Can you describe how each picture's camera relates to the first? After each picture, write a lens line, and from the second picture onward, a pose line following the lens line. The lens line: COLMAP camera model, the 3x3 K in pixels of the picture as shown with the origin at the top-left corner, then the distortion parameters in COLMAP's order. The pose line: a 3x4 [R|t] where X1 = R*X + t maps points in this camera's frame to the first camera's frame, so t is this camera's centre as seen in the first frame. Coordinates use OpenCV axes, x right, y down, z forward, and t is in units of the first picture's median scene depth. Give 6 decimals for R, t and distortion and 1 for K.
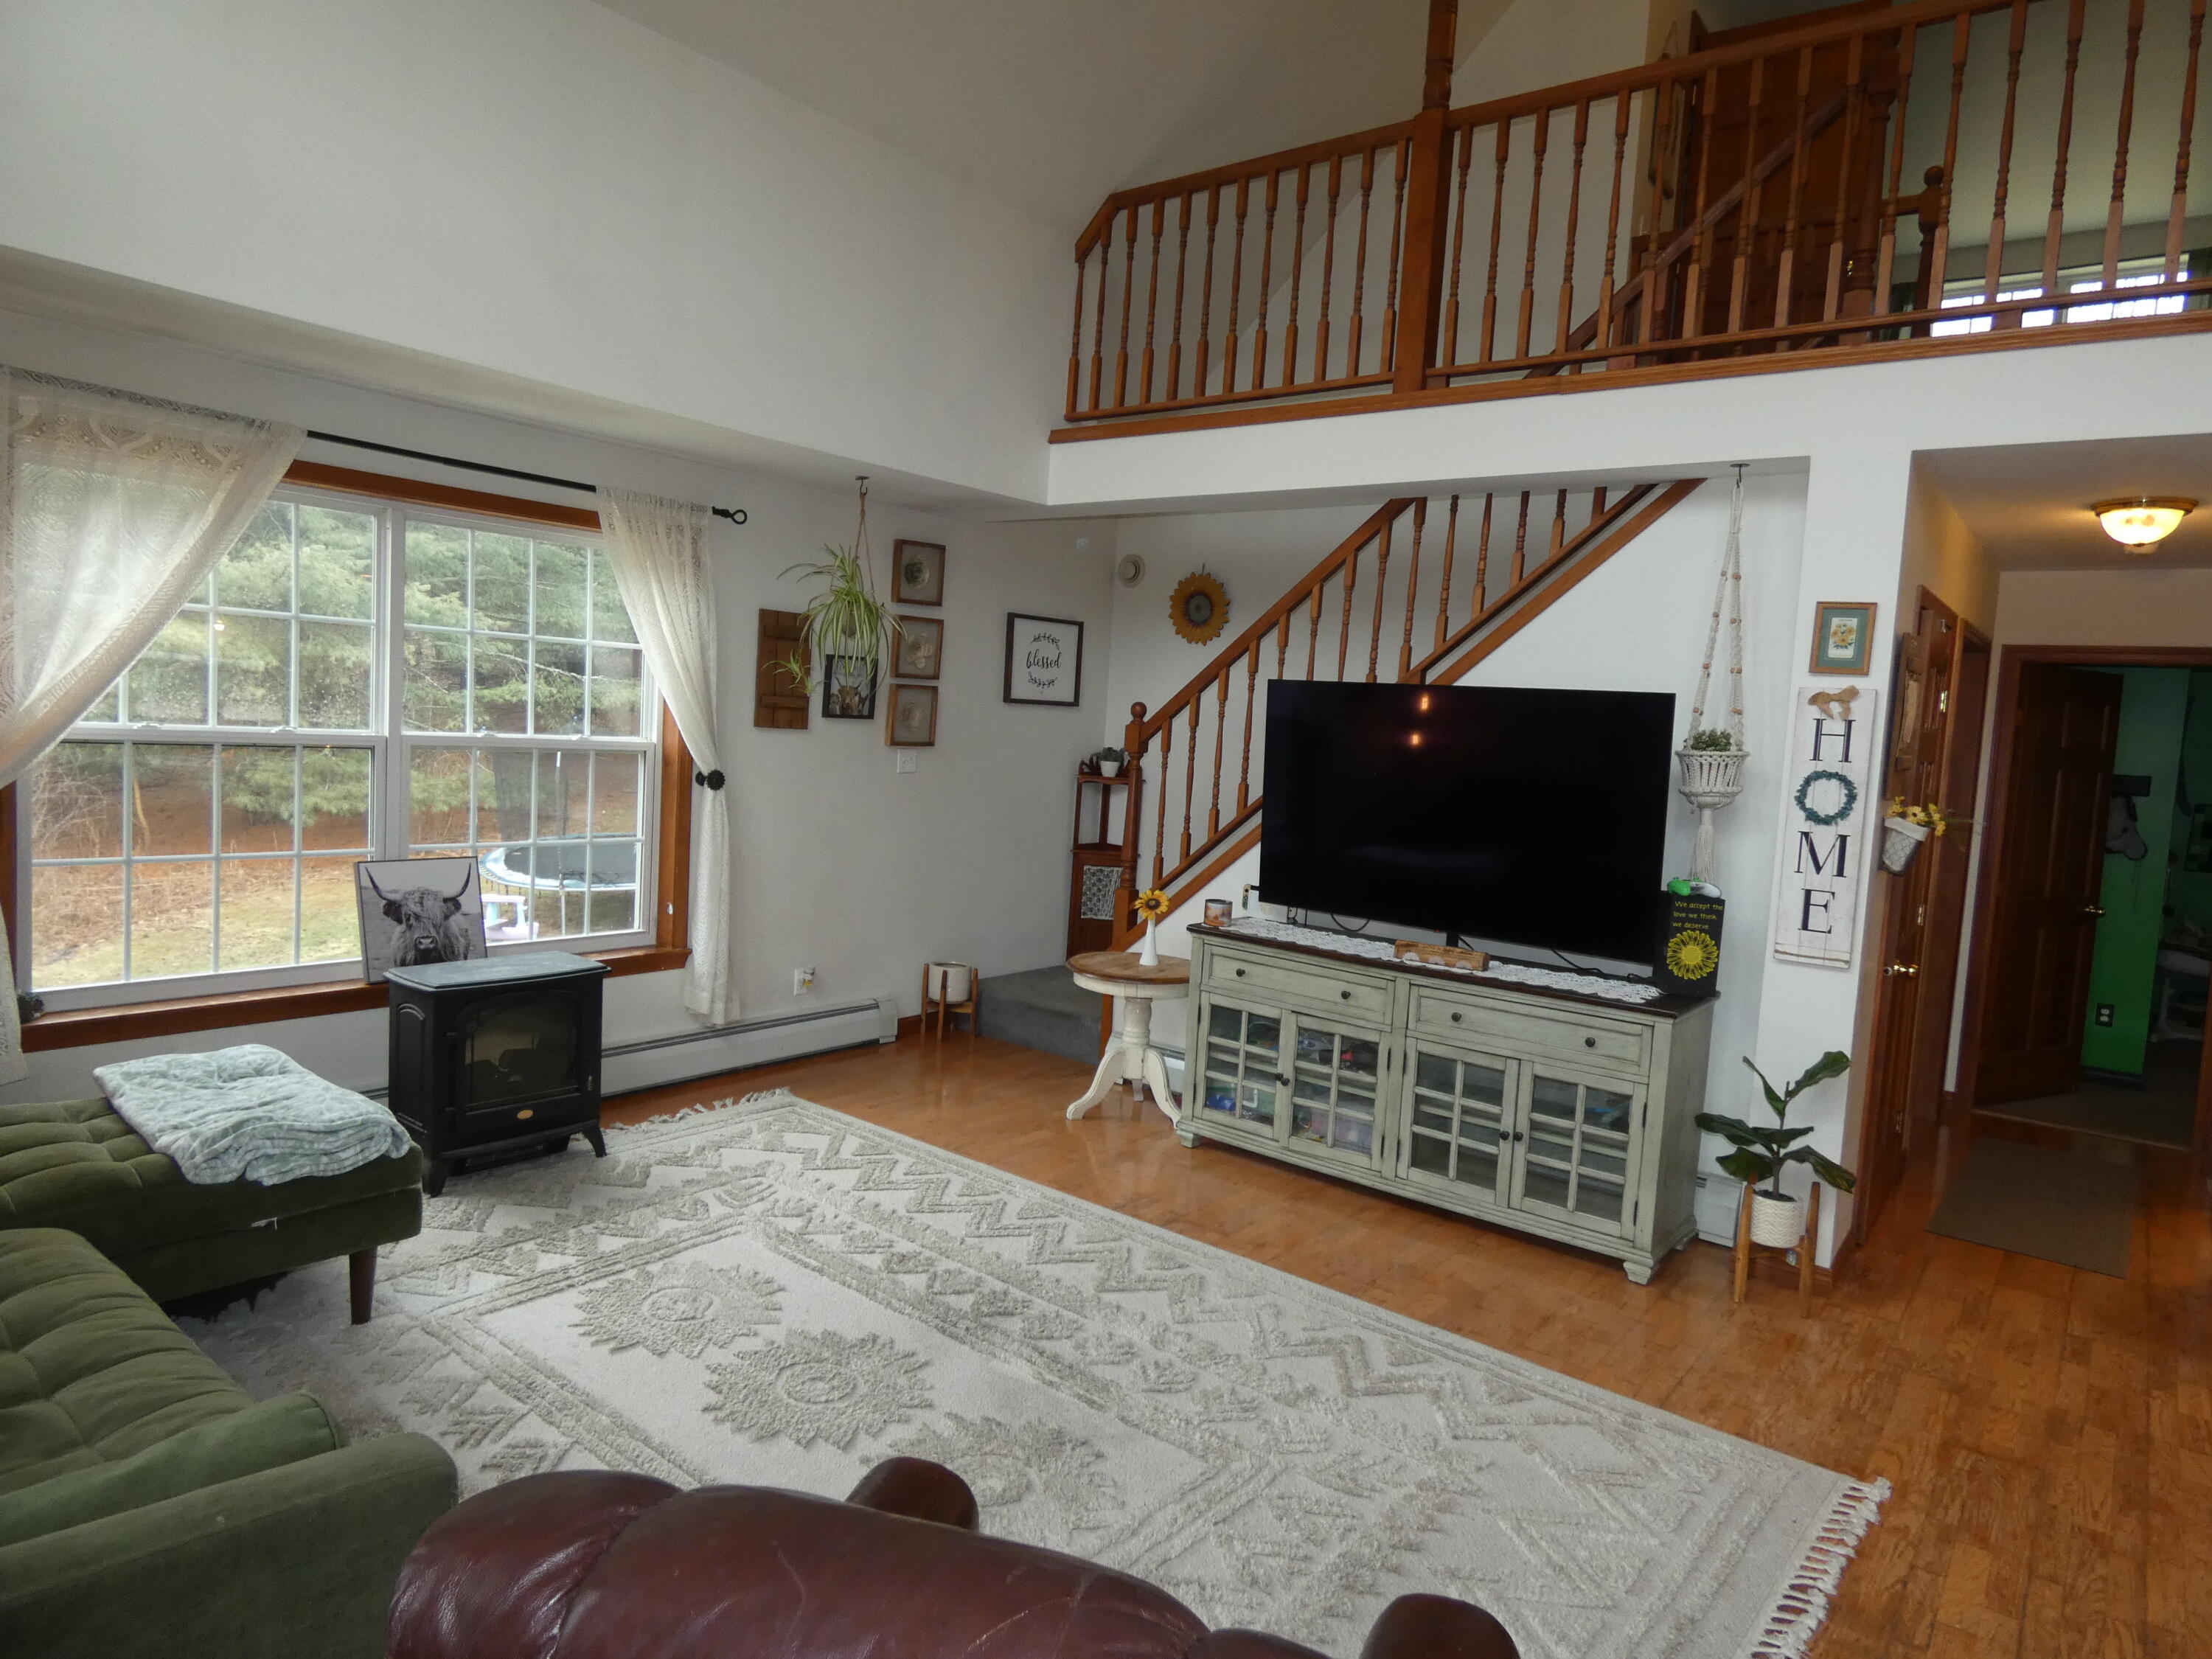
lens RADIAL K [[1325.8, 0, 1136.6], [0, 1325.8, 828.5], [0, 0, 1]] dist [0.003247, -0.007953]
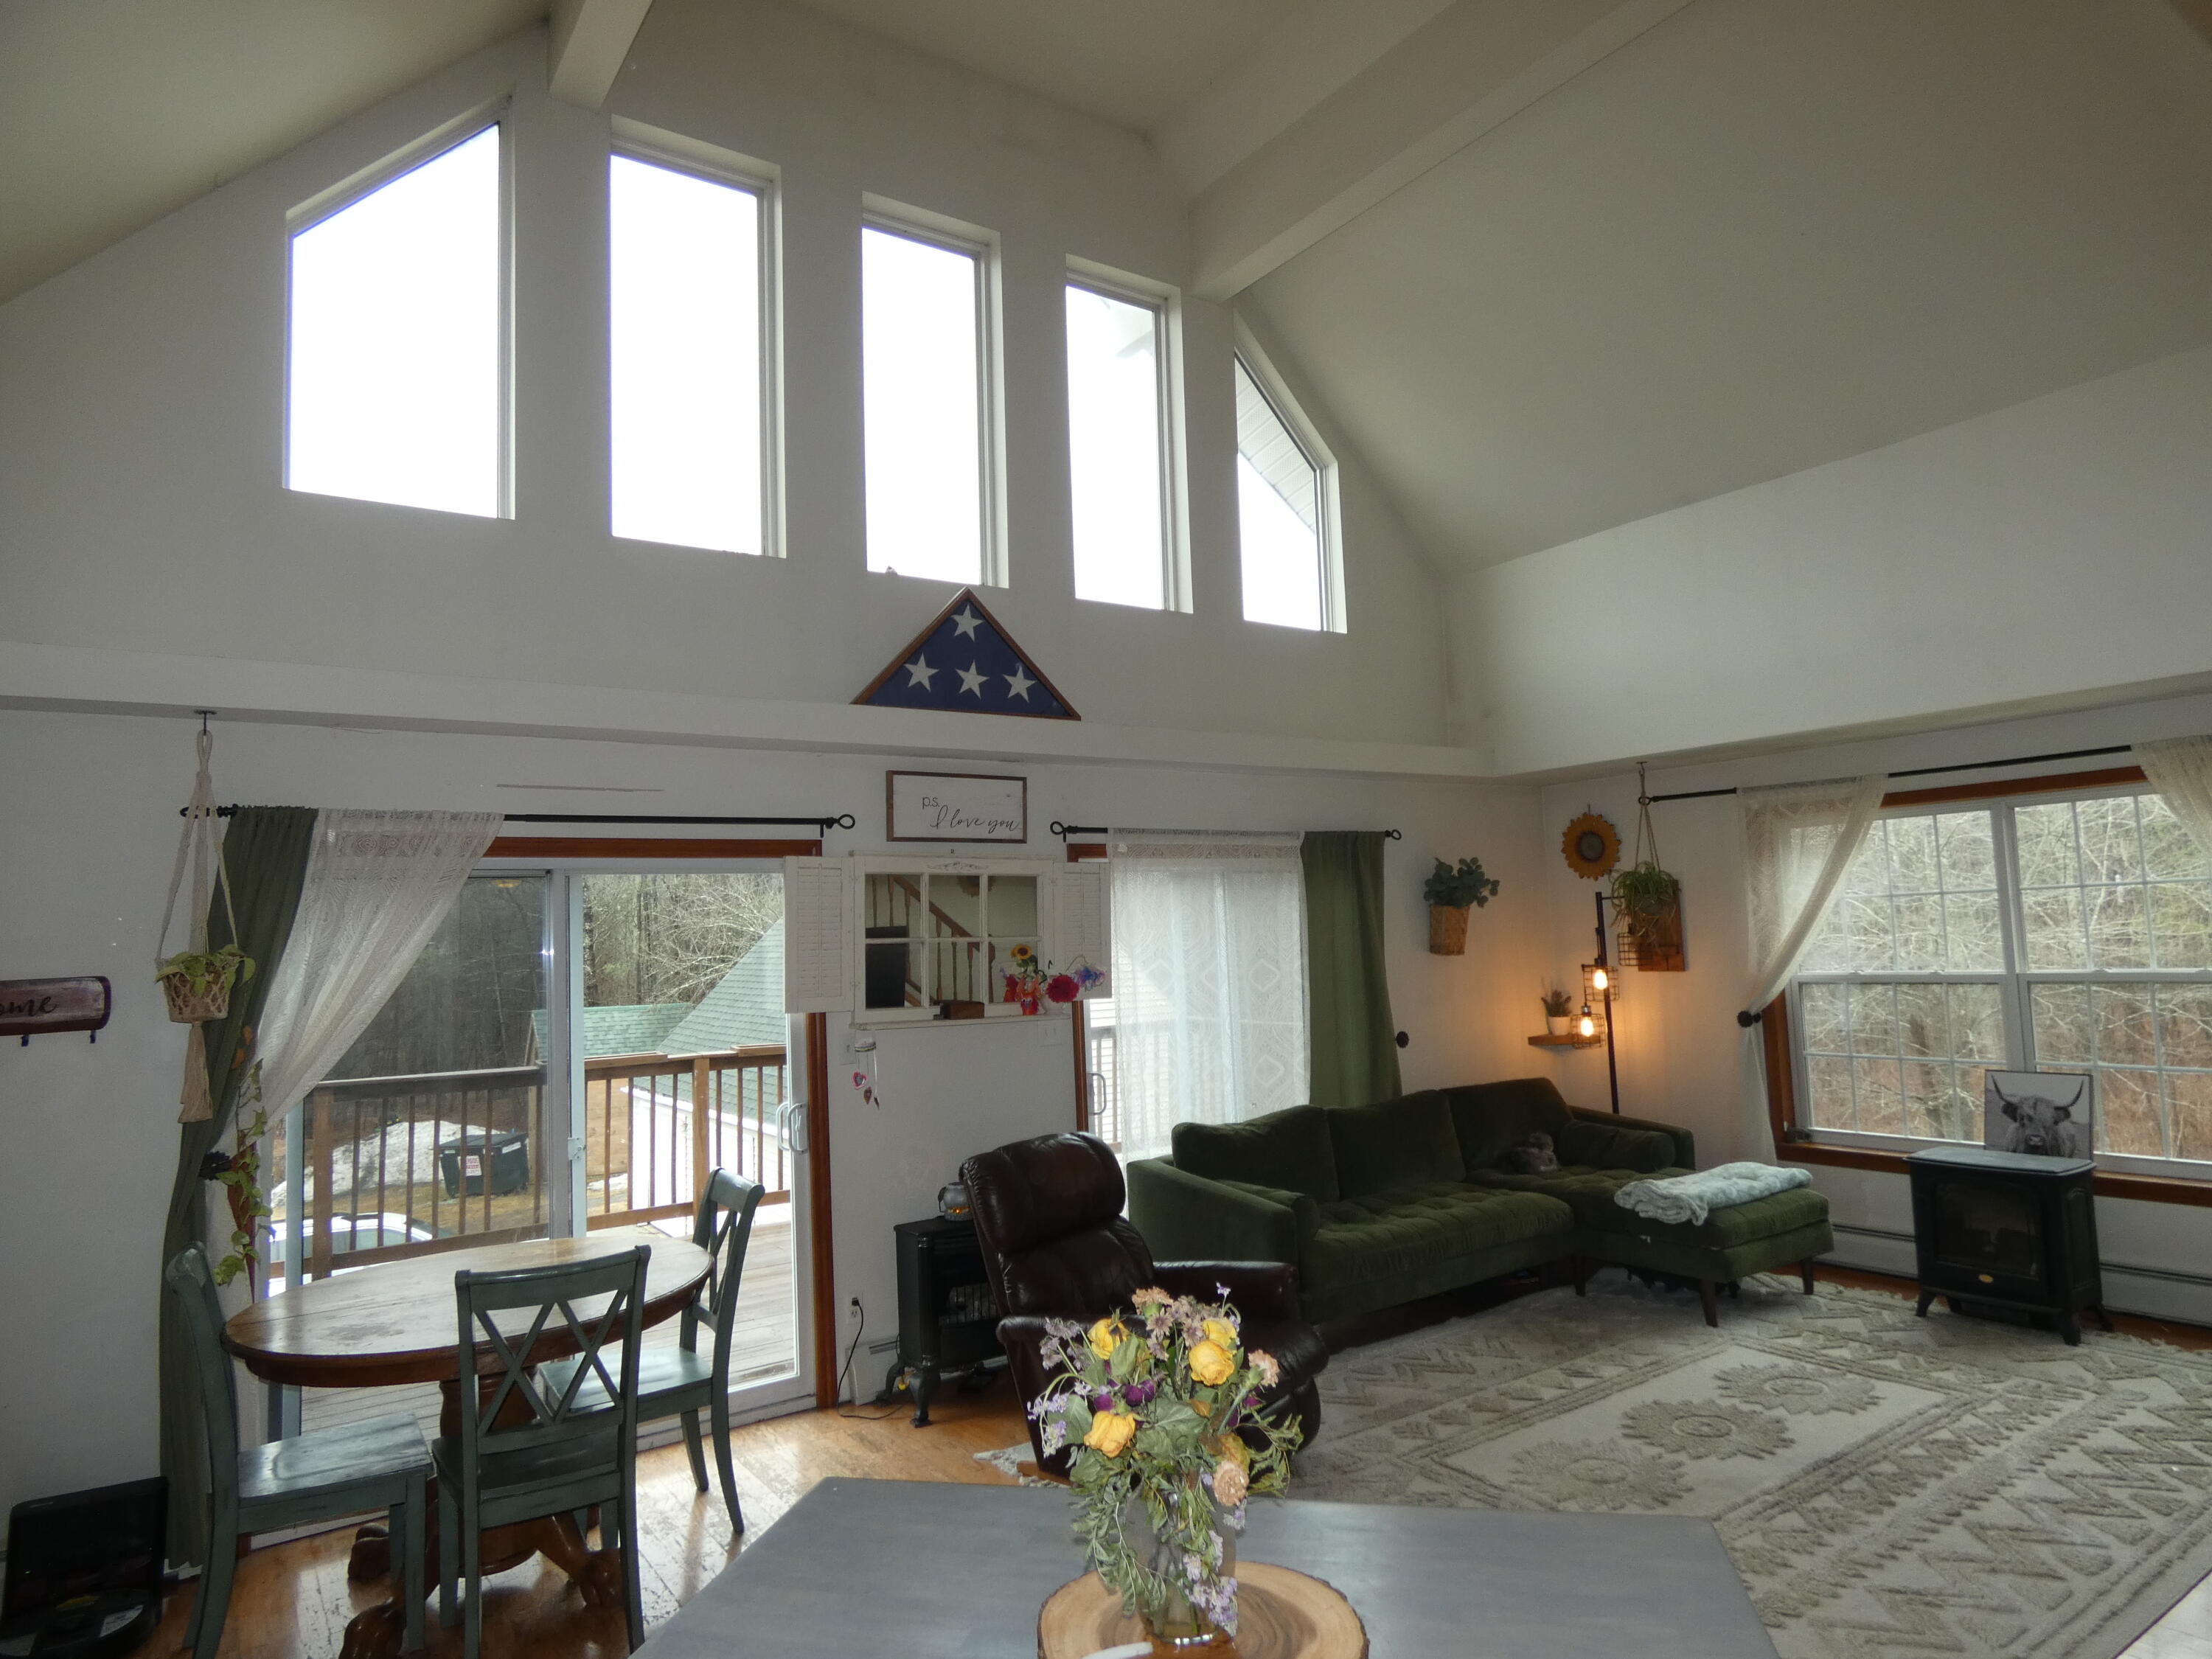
lens RADIAL K [[1325.8, 0, 1119.4], [0, 1325.8, 831.5], [0, 0, 1]] dist [0.003247, -0.007953]
pose [[-0.303788, -0.120063, -0.945144, 1.004676], [-0.045713, 0.992722, -0.111414, -0.025130], [0.951642, 0.009360, -0.307066, 0.598326]]
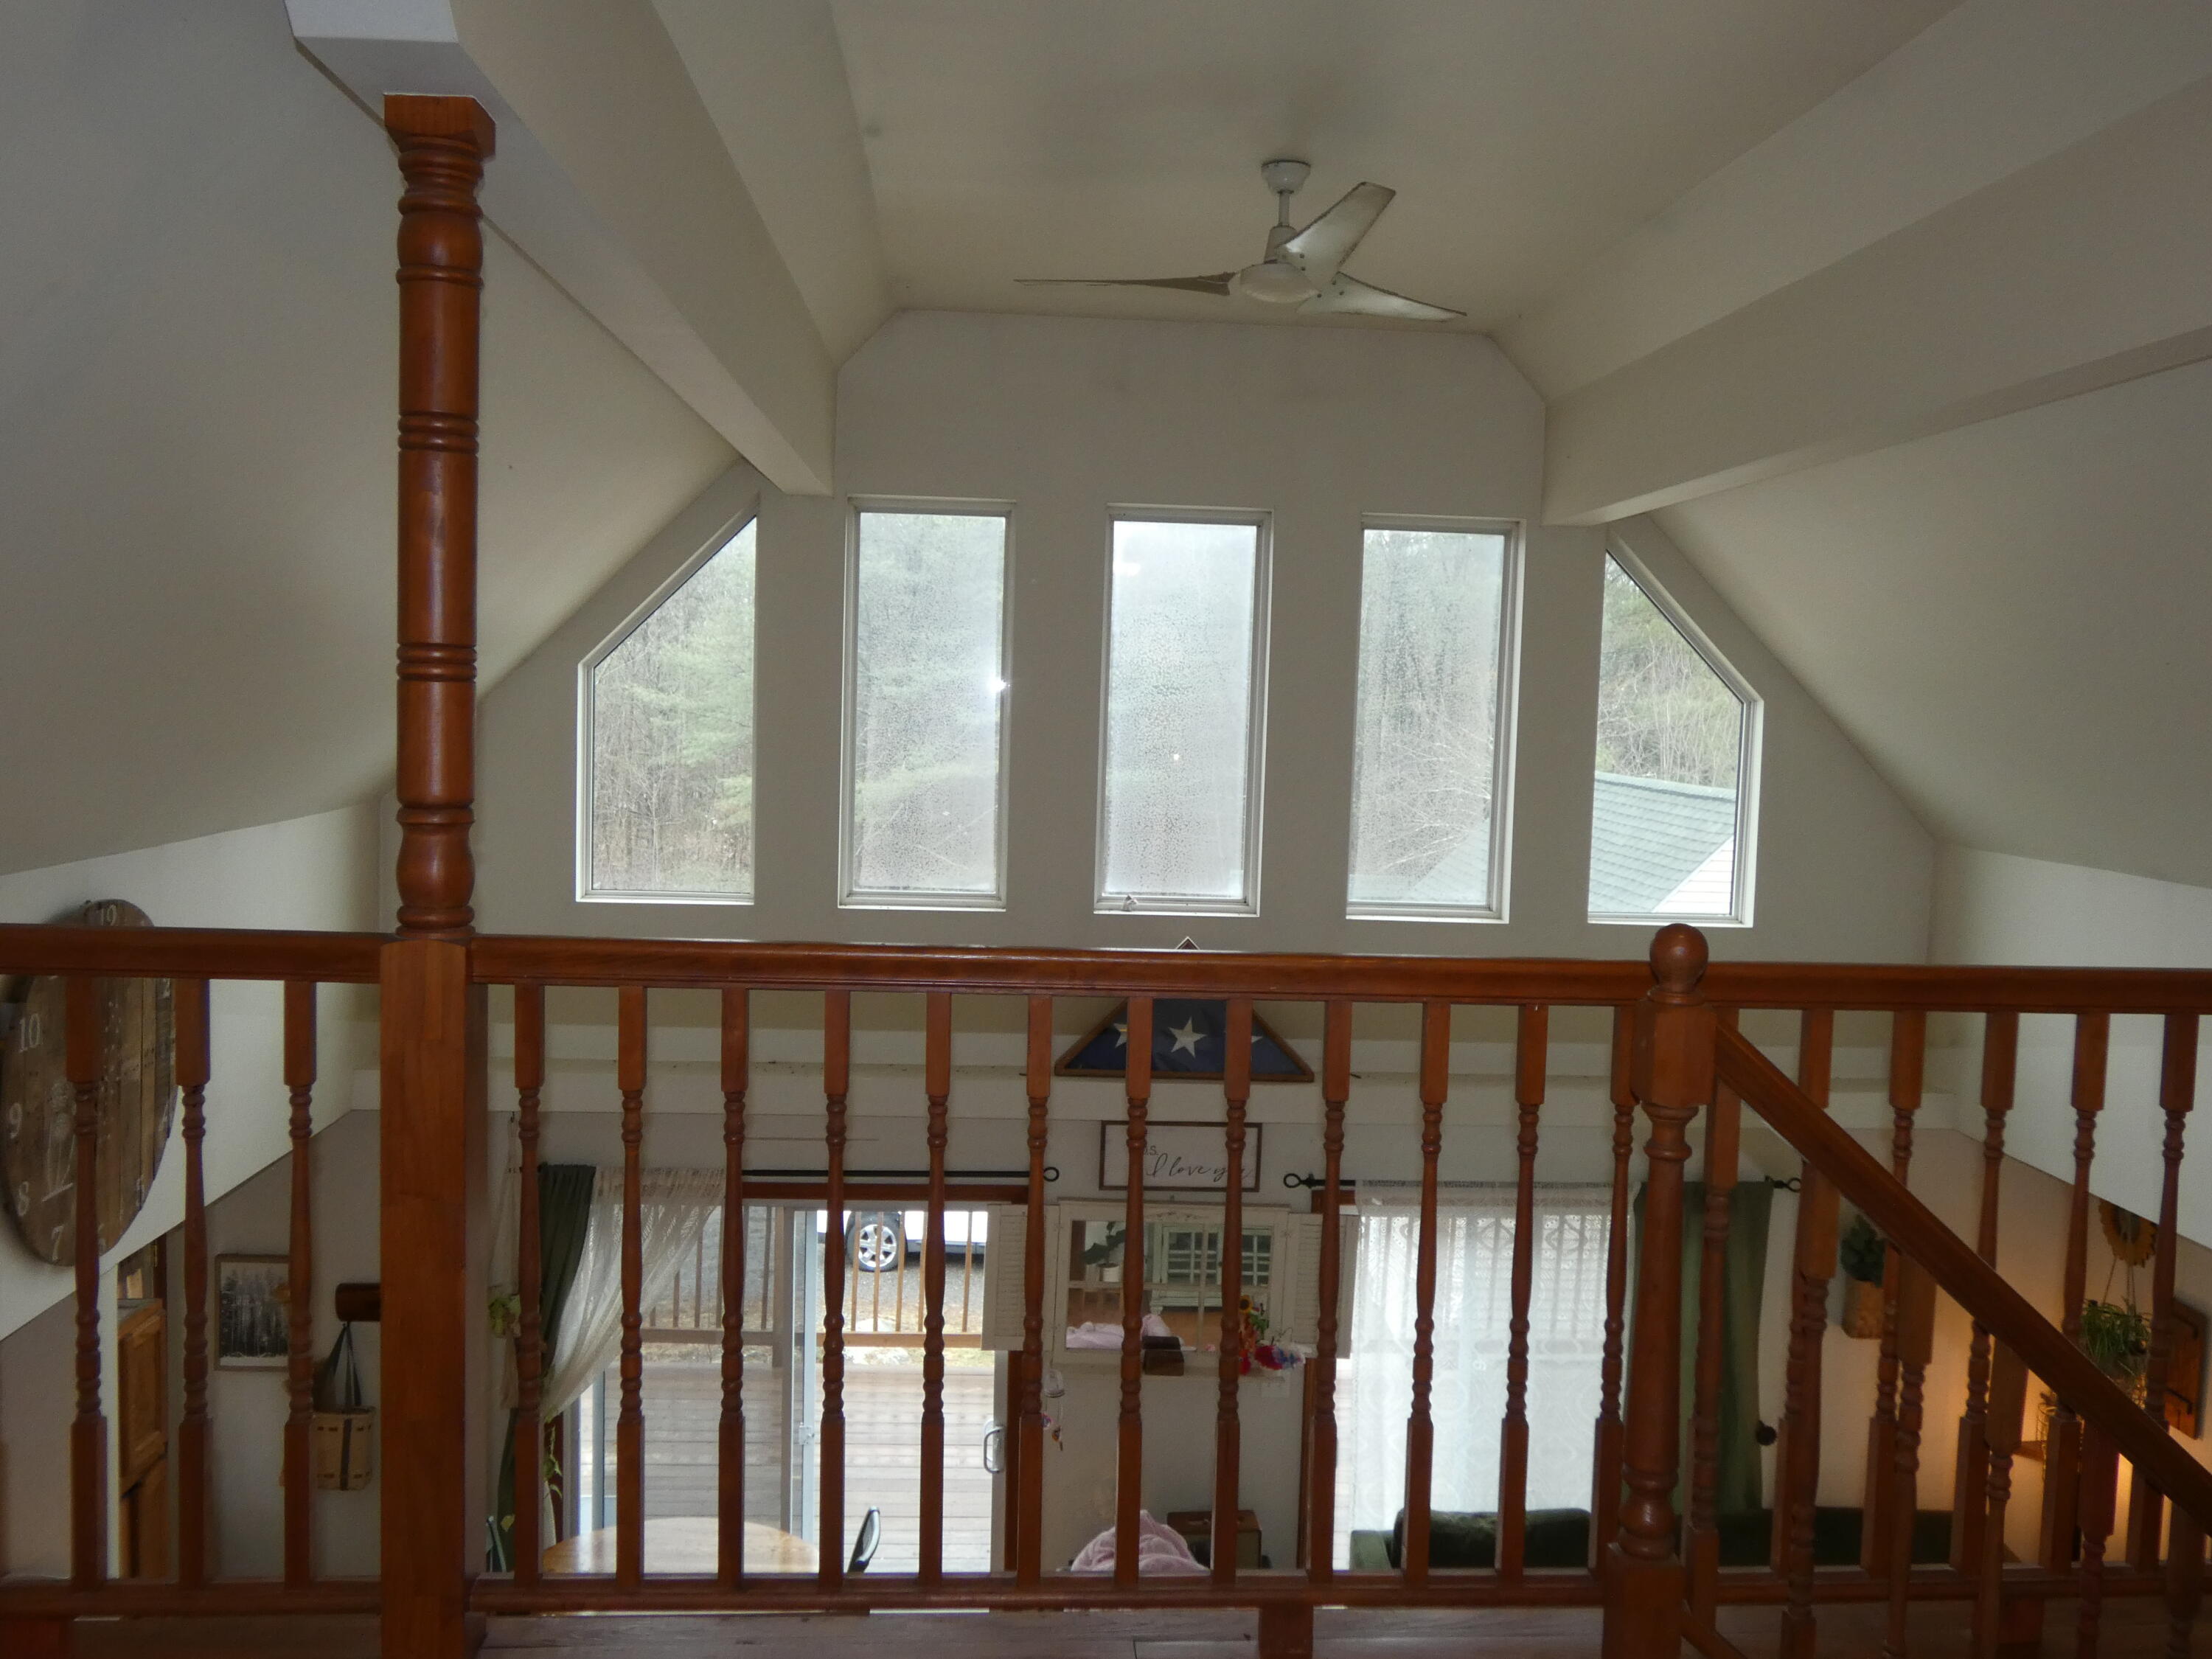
lens RADIAL K [[1803.5, 0, 1126.3], [0, 1803.5, 831.5], [0, 0, 1]] dist [-0.012570, -0.037770]
pose [[-0.743093, -0.026953, -0.668645, 1.011080], [-0.117708, 0.988874, 0.090952, -0.641619], [0.658755, 0.146291, -0.737998, 1.231550]]
